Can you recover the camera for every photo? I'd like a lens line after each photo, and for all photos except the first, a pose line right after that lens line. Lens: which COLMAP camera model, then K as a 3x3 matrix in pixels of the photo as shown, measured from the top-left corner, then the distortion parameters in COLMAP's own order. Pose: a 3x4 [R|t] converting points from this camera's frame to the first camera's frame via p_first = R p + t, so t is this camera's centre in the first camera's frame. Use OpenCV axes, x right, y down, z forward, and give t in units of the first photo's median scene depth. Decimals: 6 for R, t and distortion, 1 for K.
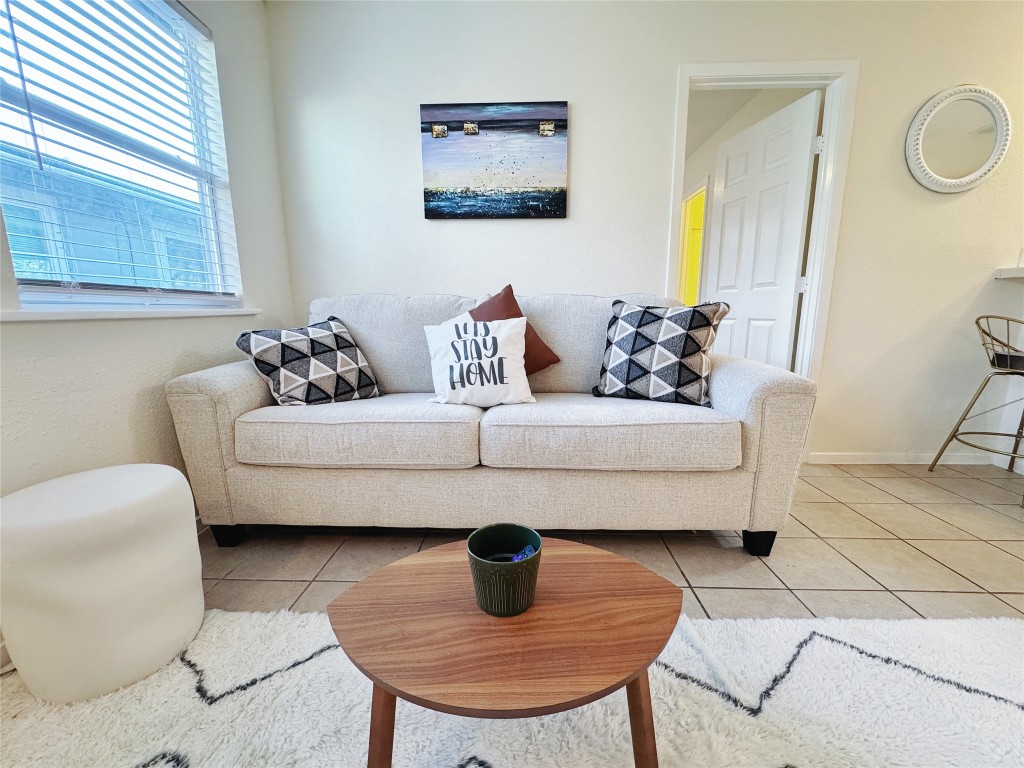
lens RADIAL K [[407.5, 0, 513.1], [0, 407.5, 382.8], [0, 0, 1]] dist [-0.003409, -0.000065]
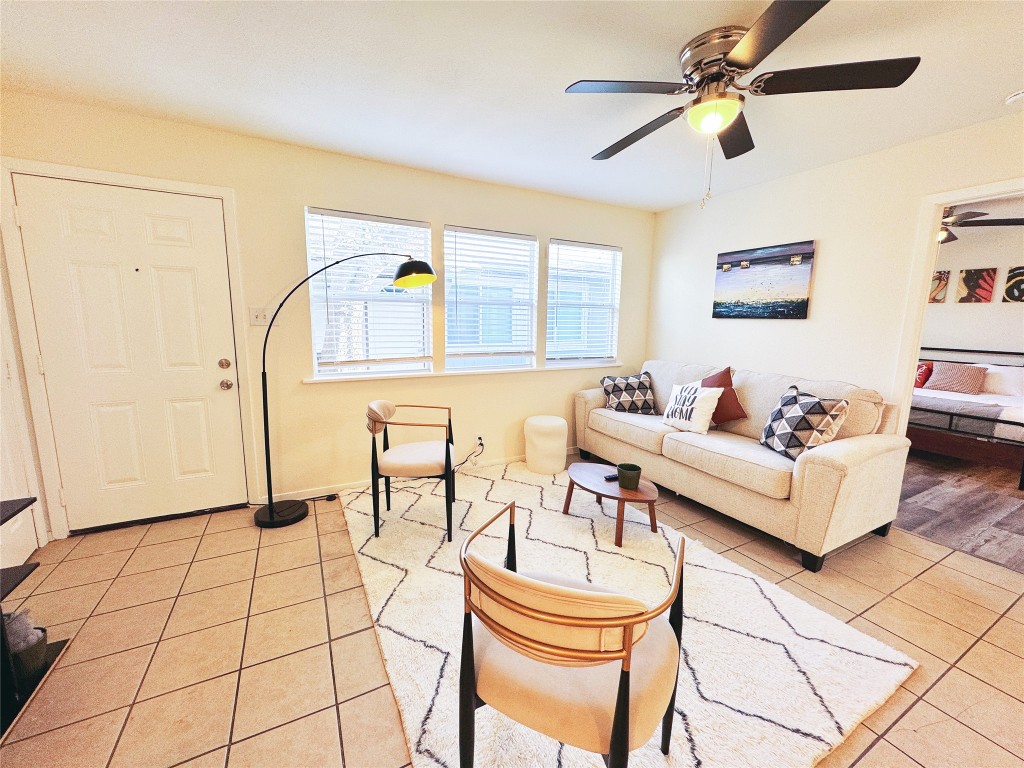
lens RADIAL K [[407.5, 0, 512.1], [0, 407.5, 384.4], [0, 0, 1]] dist [-0.003409, -0.000065]
pose [[0.499101, 0.147890, -0.853831, 1.068881], [-0.172014, 0.982629, 0.069650, -0.142227], [0.849300, 0.112108, 0.515870, -0.671788]]
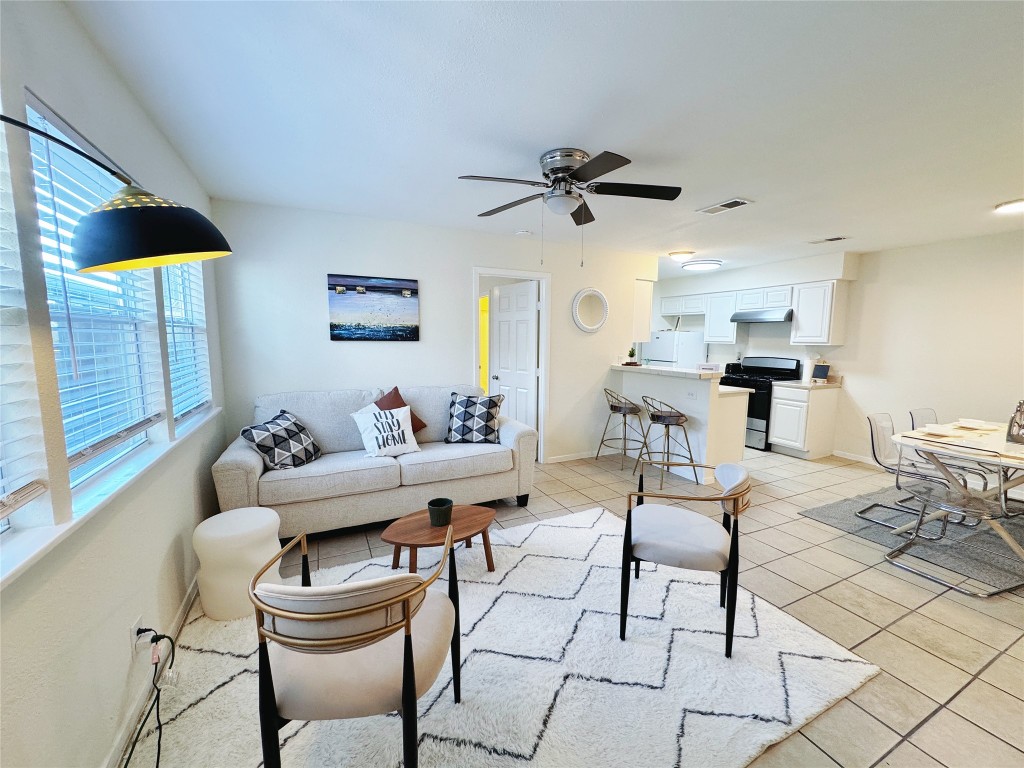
lens RADIAL K [[407.5, 0, 511.4], [0, 407.5, 382.9], [0, 0, 1]] dist [-0.003409, -0.000065]
pose [[0.885309, -0.040938, 0.463197, -0.425893], [0.070776, 0.996374, -0.047213, -0.144734], [-0.459585, 0.074581, 0.884997, -0.915000]]
